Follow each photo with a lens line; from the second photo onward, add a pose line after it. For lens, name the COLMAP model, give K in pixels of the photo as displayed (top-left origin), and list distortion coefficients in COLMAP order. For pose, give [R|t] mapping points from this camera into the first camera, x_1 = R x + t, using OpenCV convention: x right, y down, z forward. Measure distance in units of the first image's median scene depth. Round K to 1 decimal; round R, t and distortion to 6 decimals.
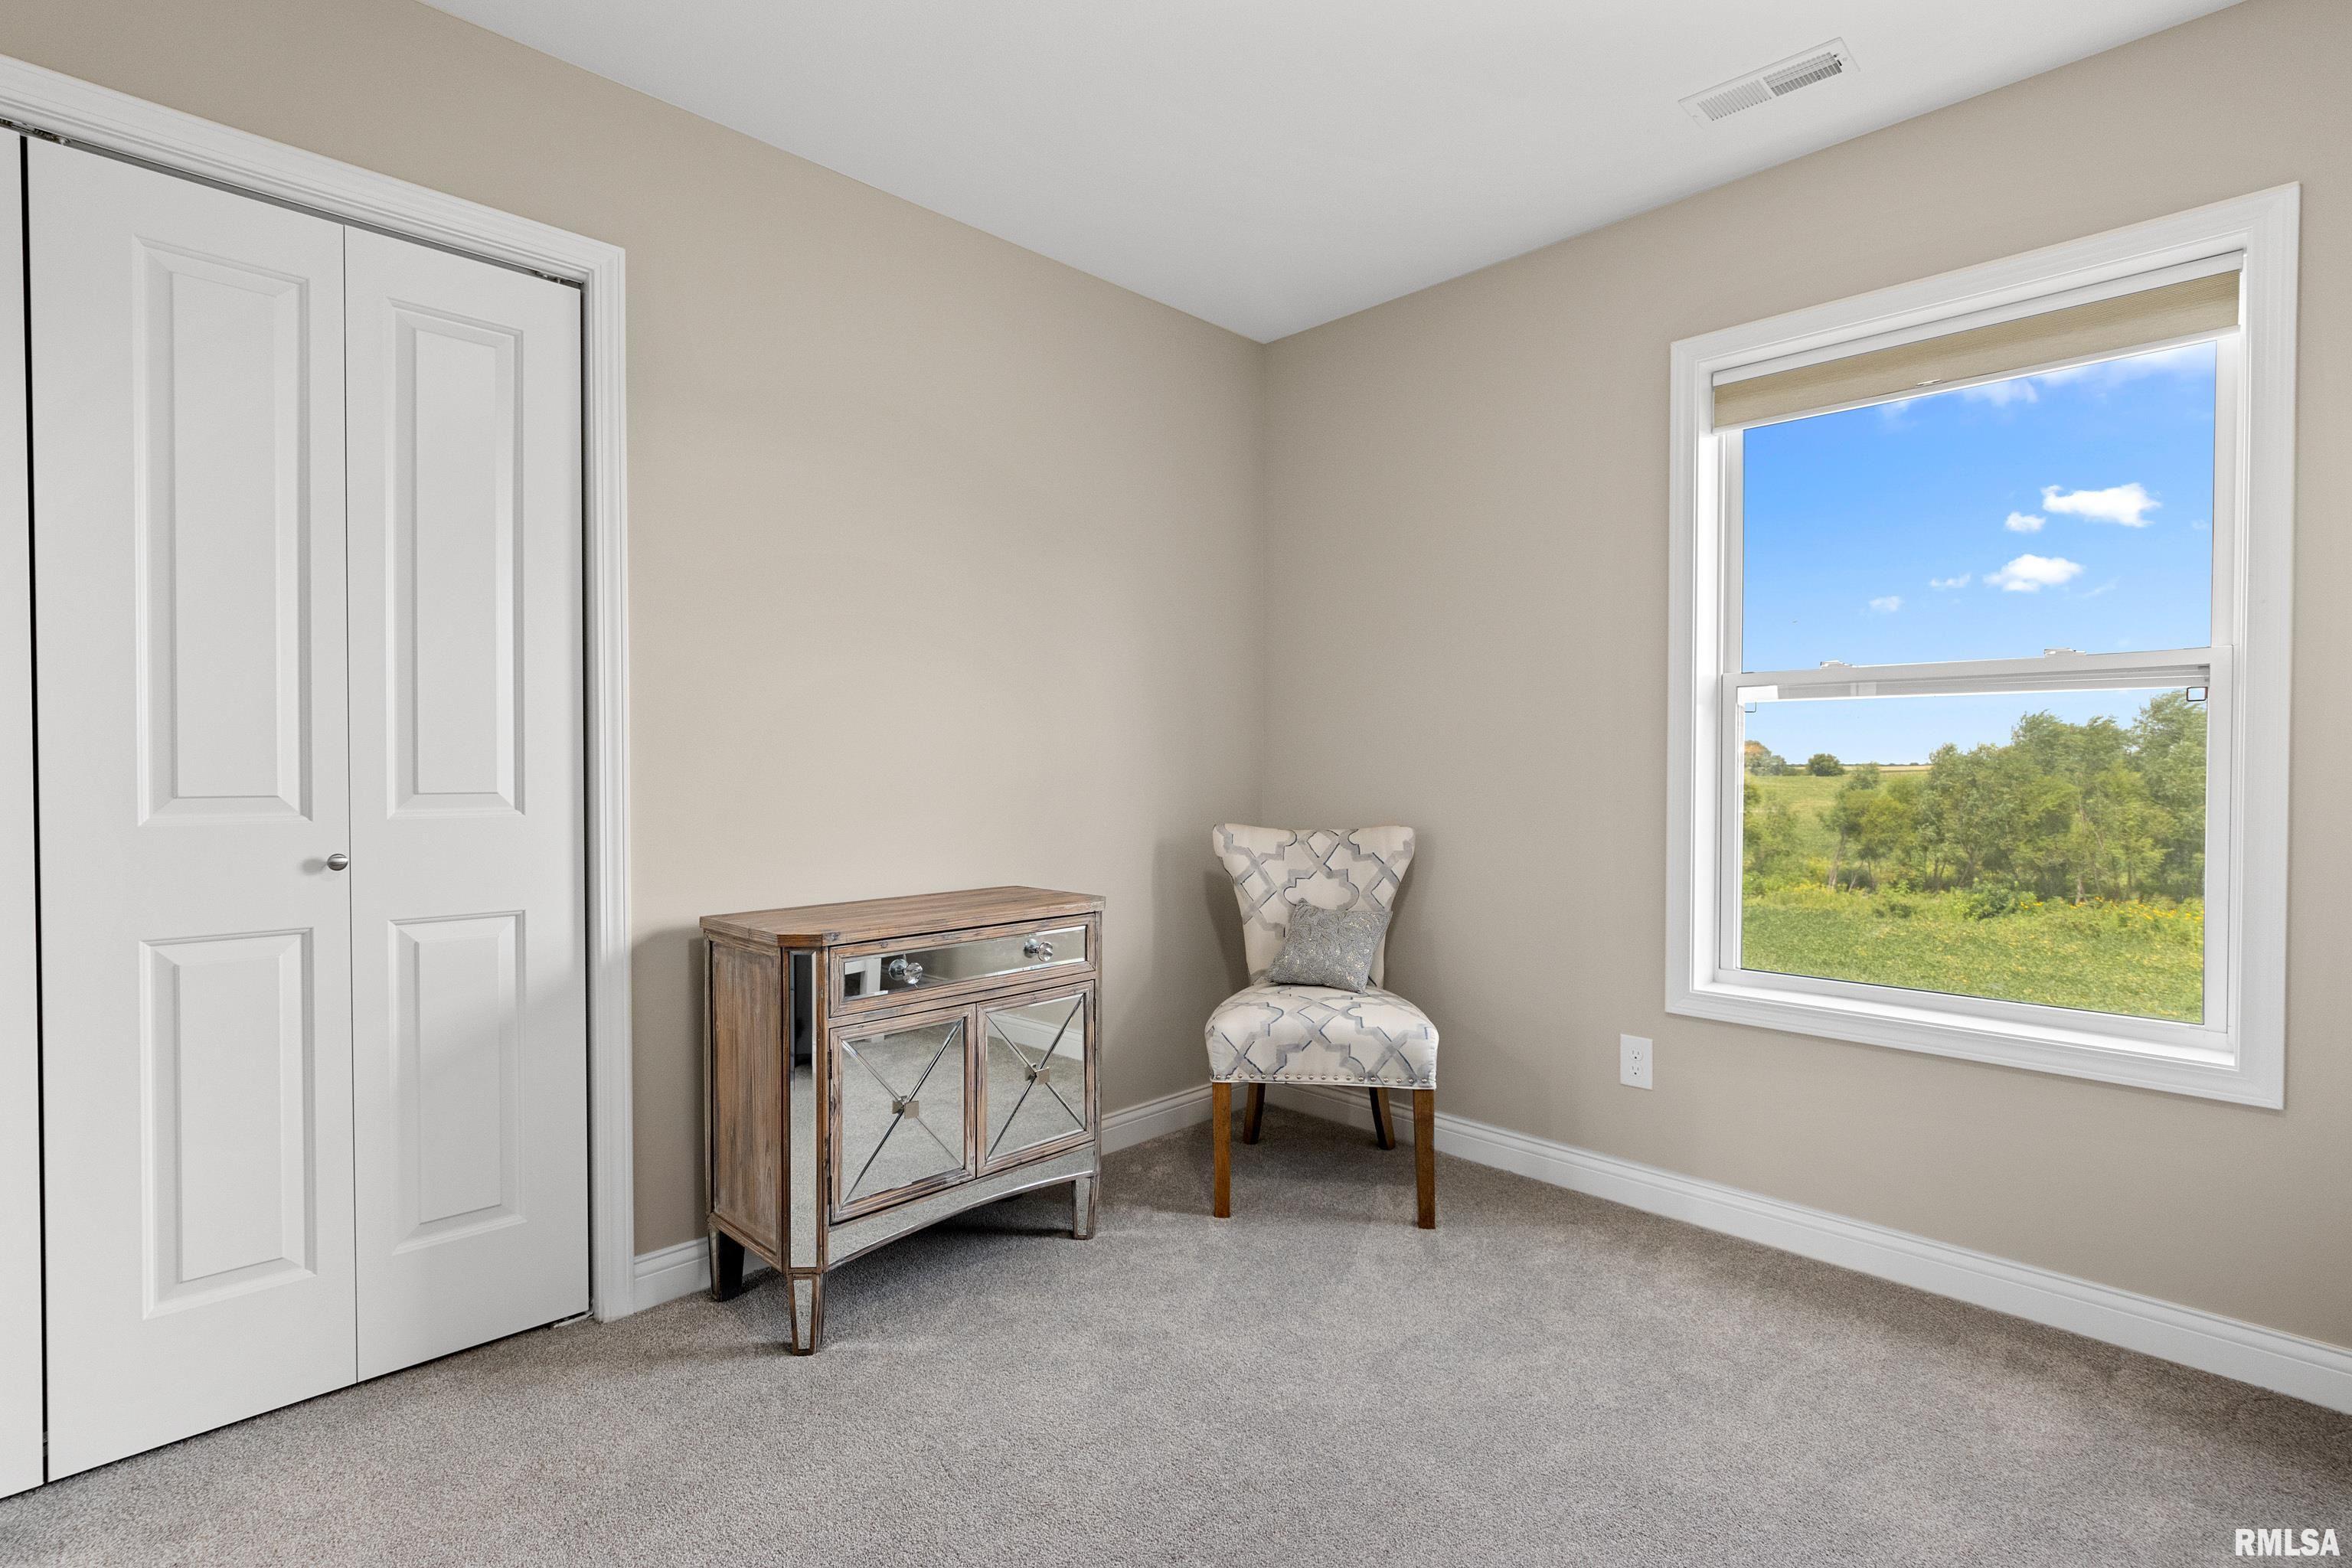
lens RADIAL K [[1109.4, 0, 1143.1], [0, 1109.4, 773.7], [0, 0, 1]] dist [0.010611, -0.002961]
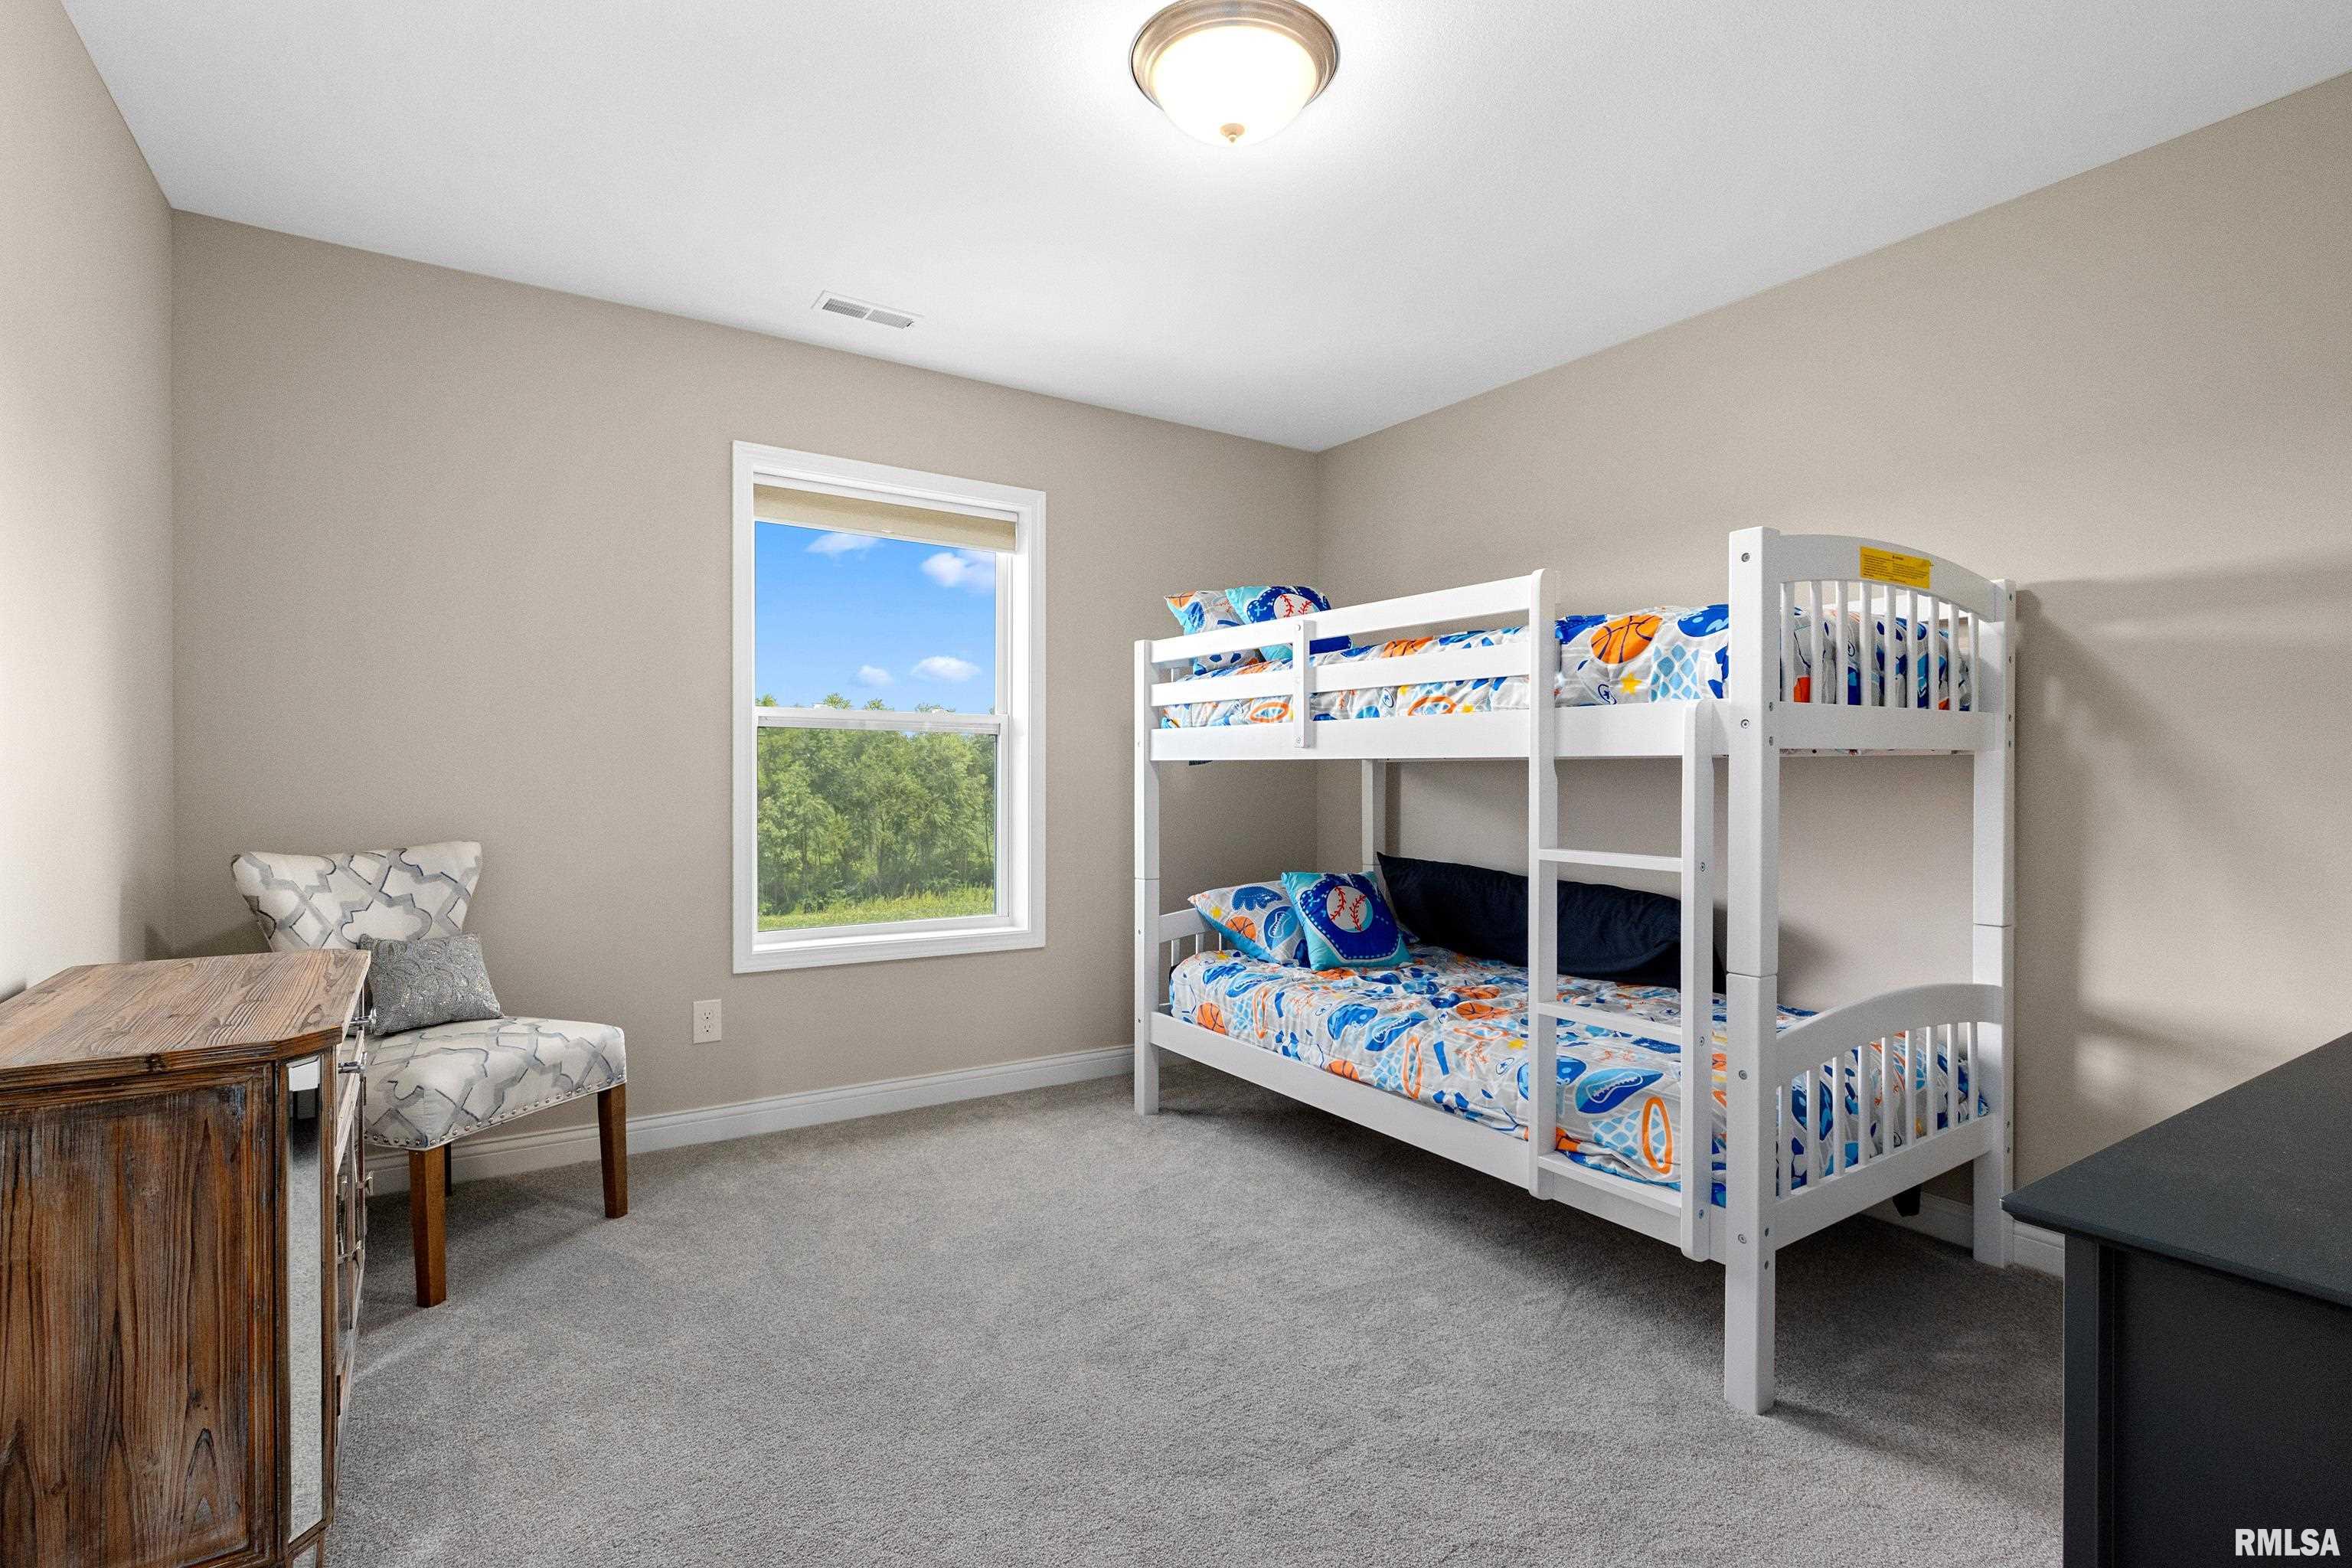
lens RADIAL K [[1109.4, 0, 1155.9], [0, 1109.4, 778.0], [0, 0, 1]] dist [0.010611, -0.002961]
pose [[0.206605, -0.002232, 0.978422, -0.569400], [0.003232, 0.999993, 0.001599, -0.005700], [-0.978419, 0.002832, 0.206611, 0.240991]]
